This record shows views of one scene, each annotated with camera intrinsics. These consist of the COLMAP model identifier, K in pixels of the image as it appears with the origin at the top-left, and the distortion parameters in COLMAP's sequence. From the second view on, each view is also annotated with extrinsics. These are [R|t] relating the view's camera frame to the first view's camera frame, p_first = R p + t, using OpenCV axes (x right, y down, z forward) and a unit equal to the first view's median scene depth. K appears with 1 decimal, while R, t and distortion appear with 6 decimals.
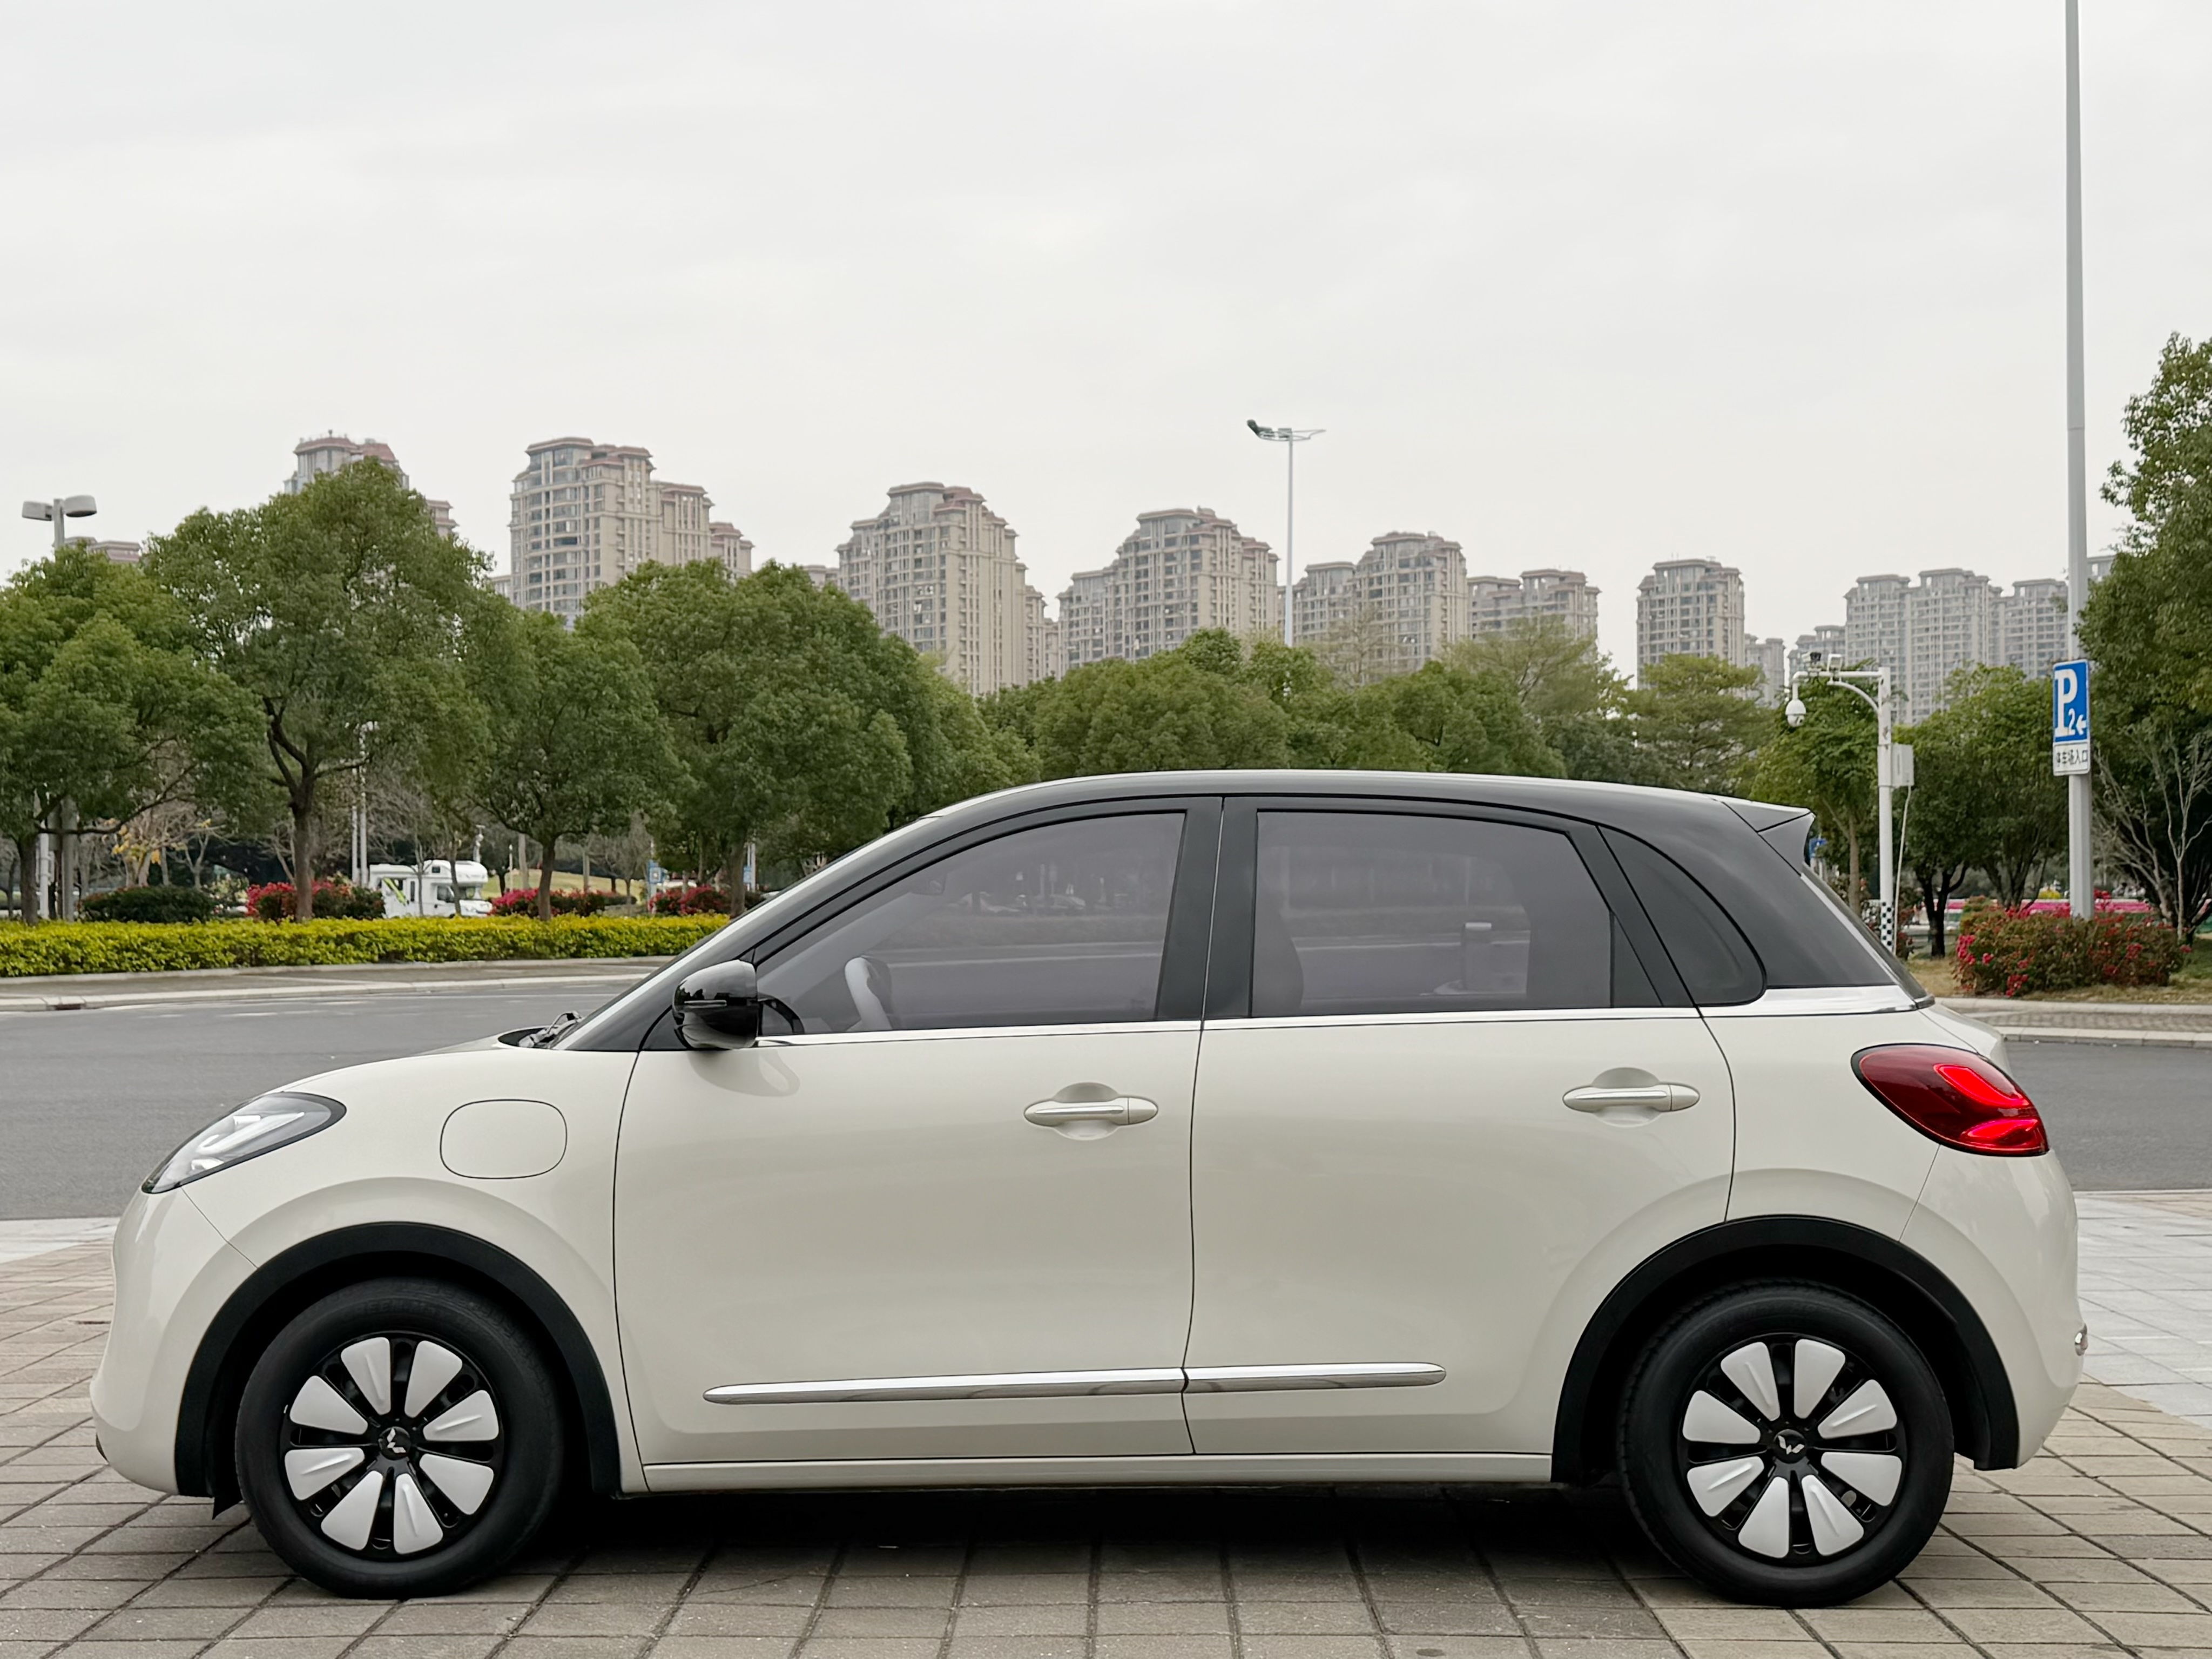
lens RADIAL K [[3912.0, 0, 1106.0], [0, 3912.0, 829.5], [0, 0, 1]] dist [0.045543, 0.049540]
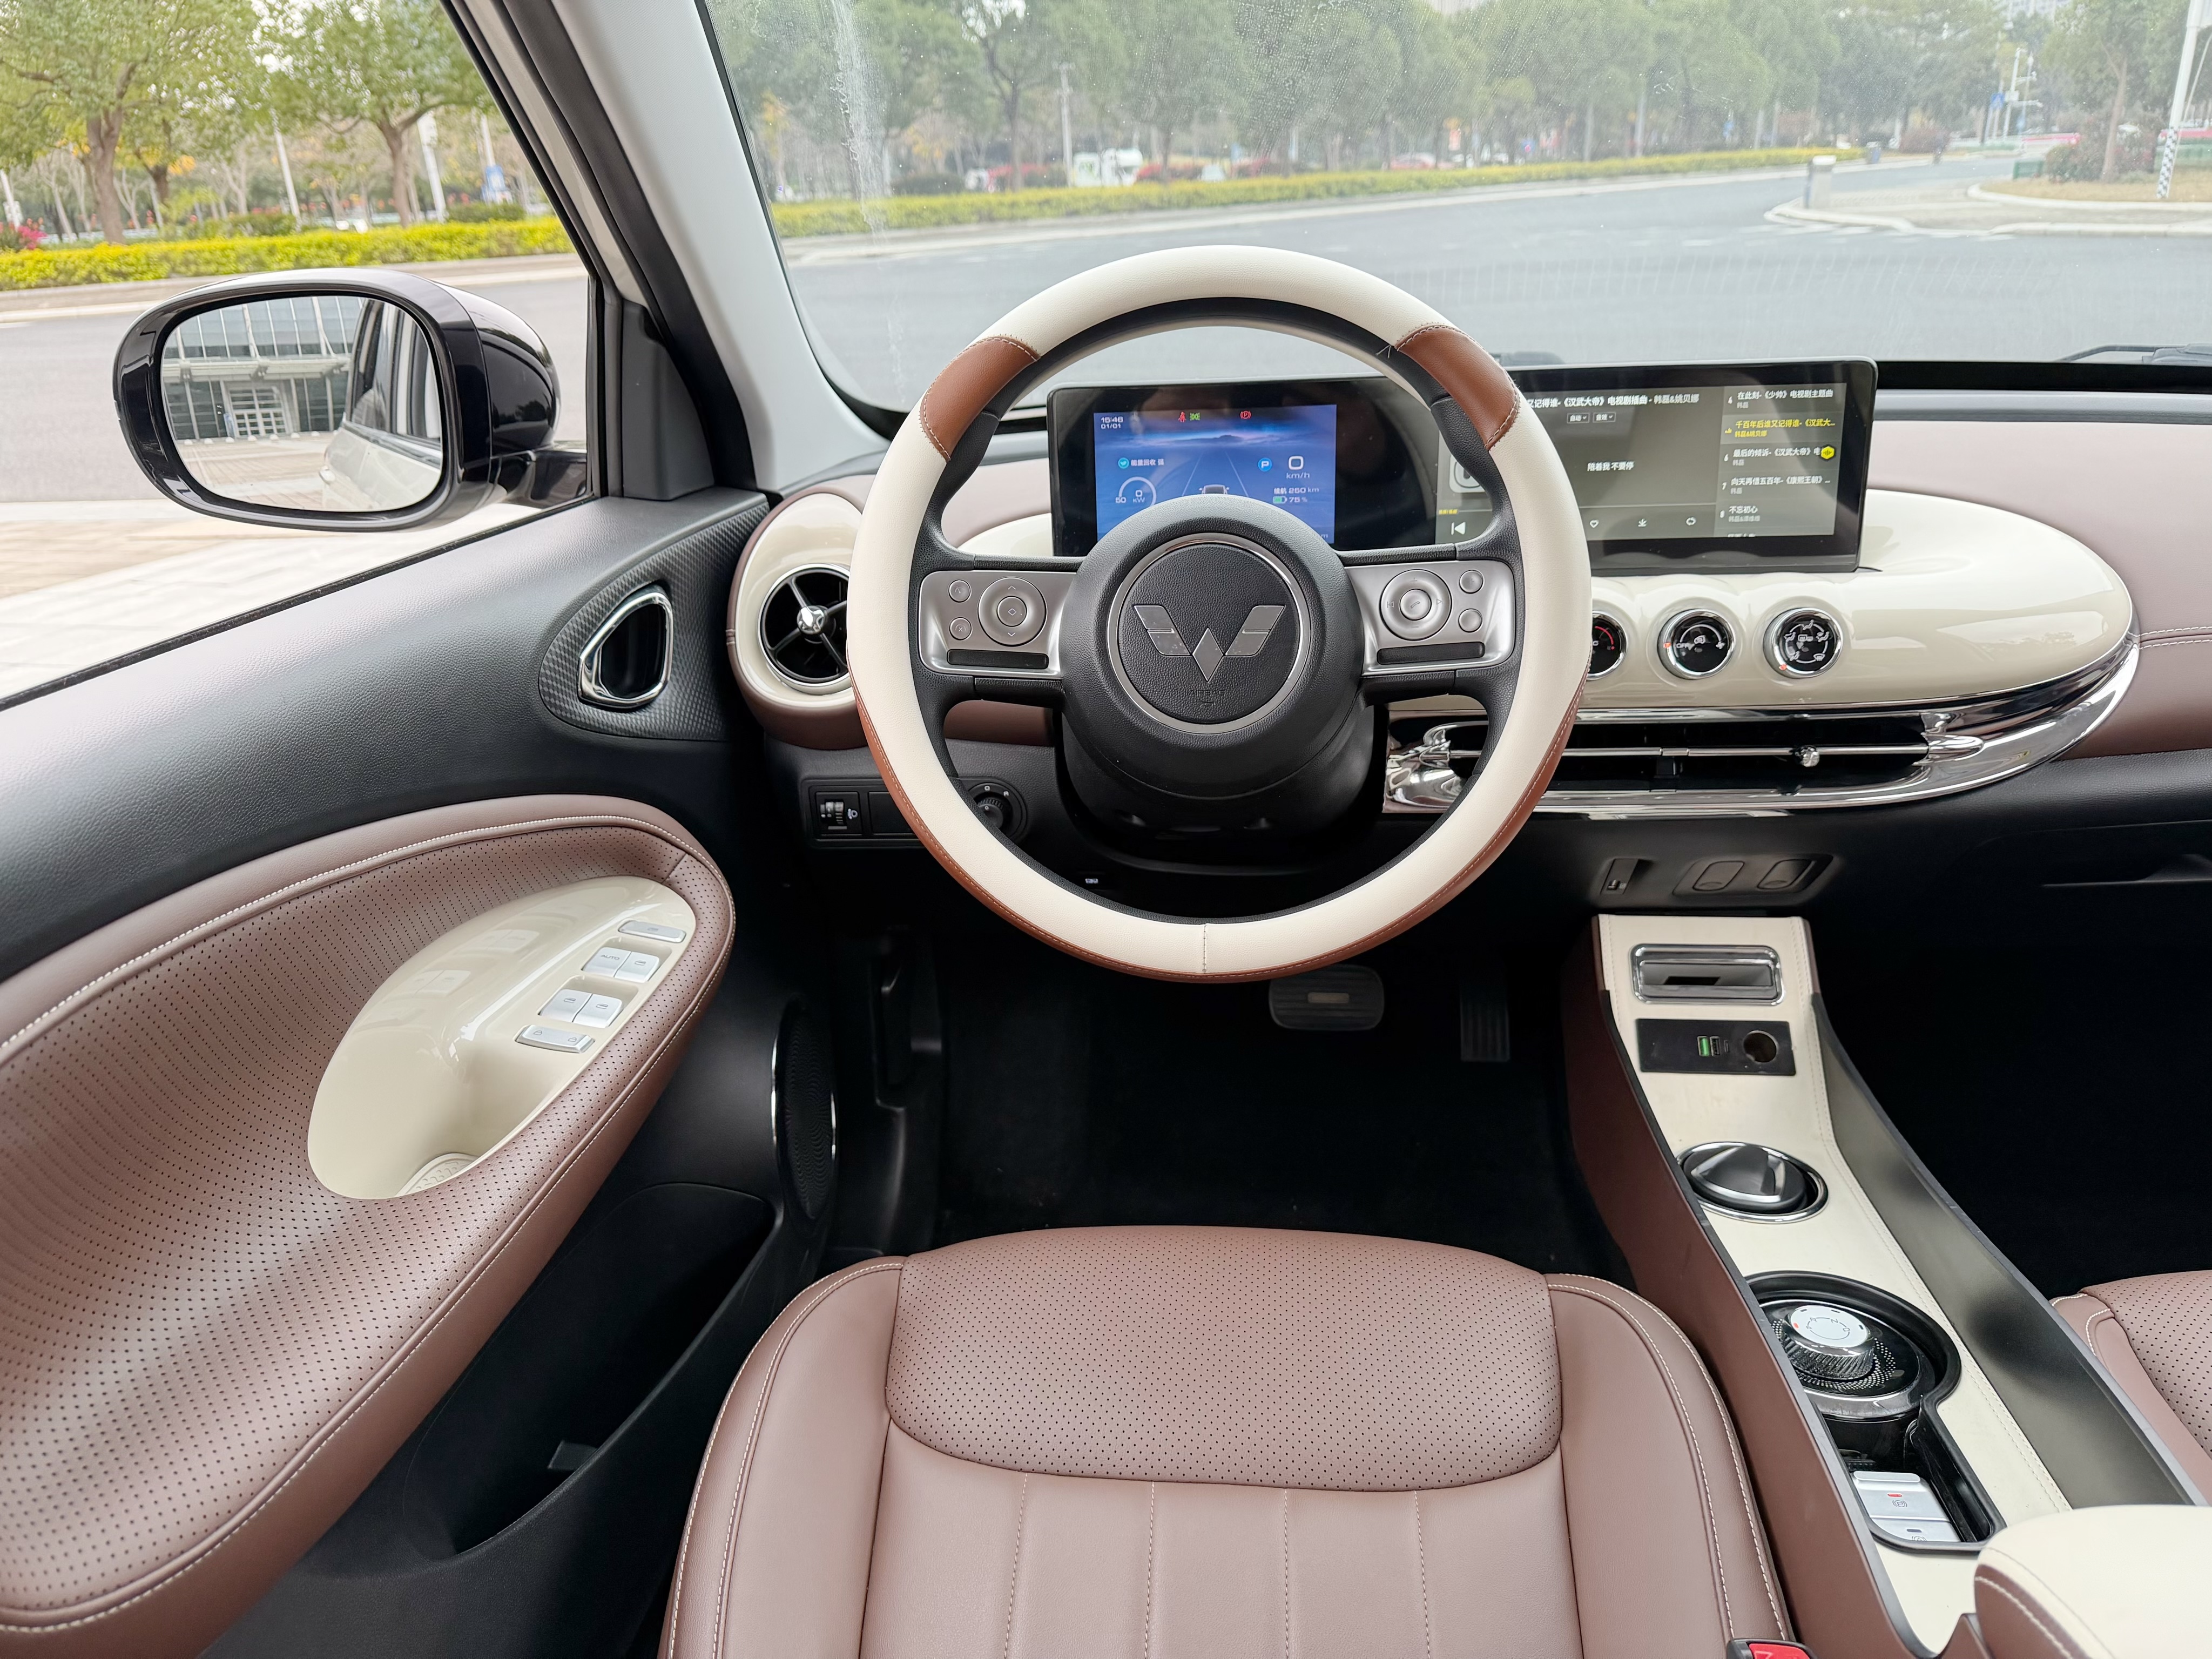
lens RADIAL K [[1585.6, 0, 1106.0], [0, 1585.6, 829.5], [0, 0, 1]] dist [-0.001227, 0.000499]
pose [[0.980486, 0.037883, -0.192905, -0.032874], [0.041956, 0.918326, 0.393594, 0.009107], [0.192060, -0.394007, 0.898817, 0.312383]]
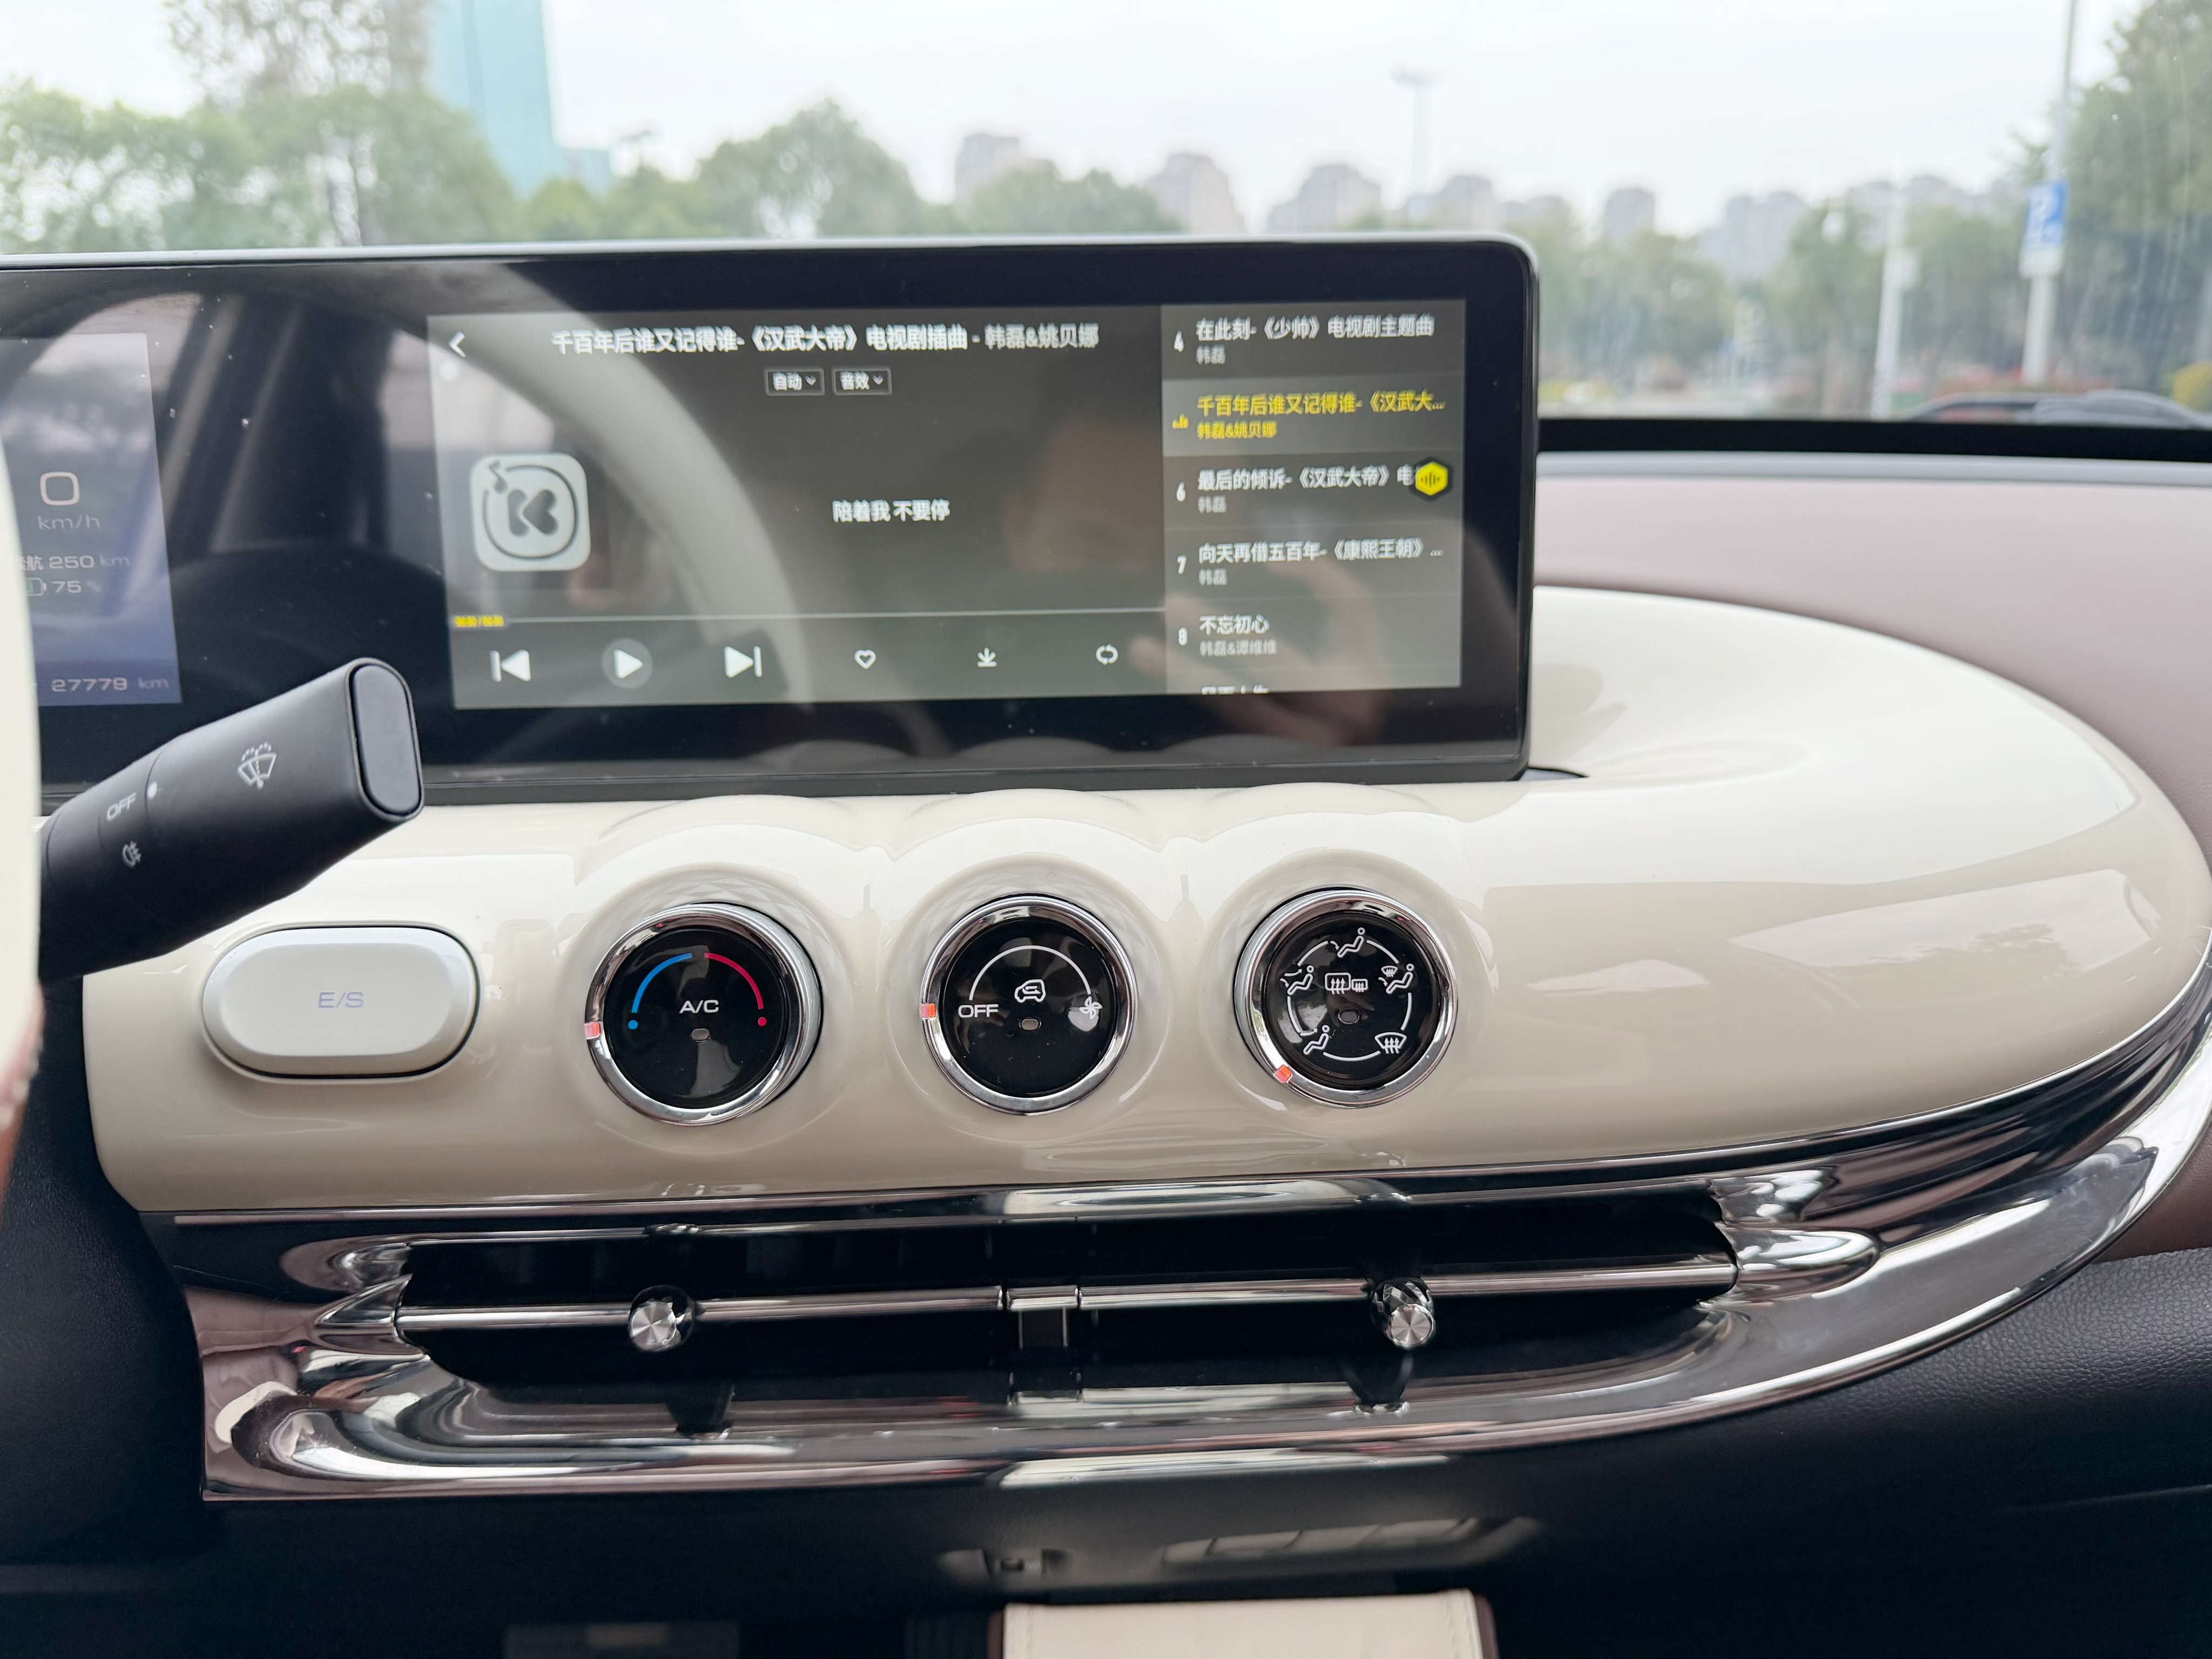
lens RADIAL K [[1536.9, 0, 1141.2], [0, 1536.9, 838.2], [0, 0, 1]] dist [0.092602, 0.000105]
pose [[0.997843, 0.002949, -0.065581, -0.025503], [0.015445, 0.960403, 0.278186, 0.015487], [0.063805, -0.278599, 0.958286, 0.337763]]
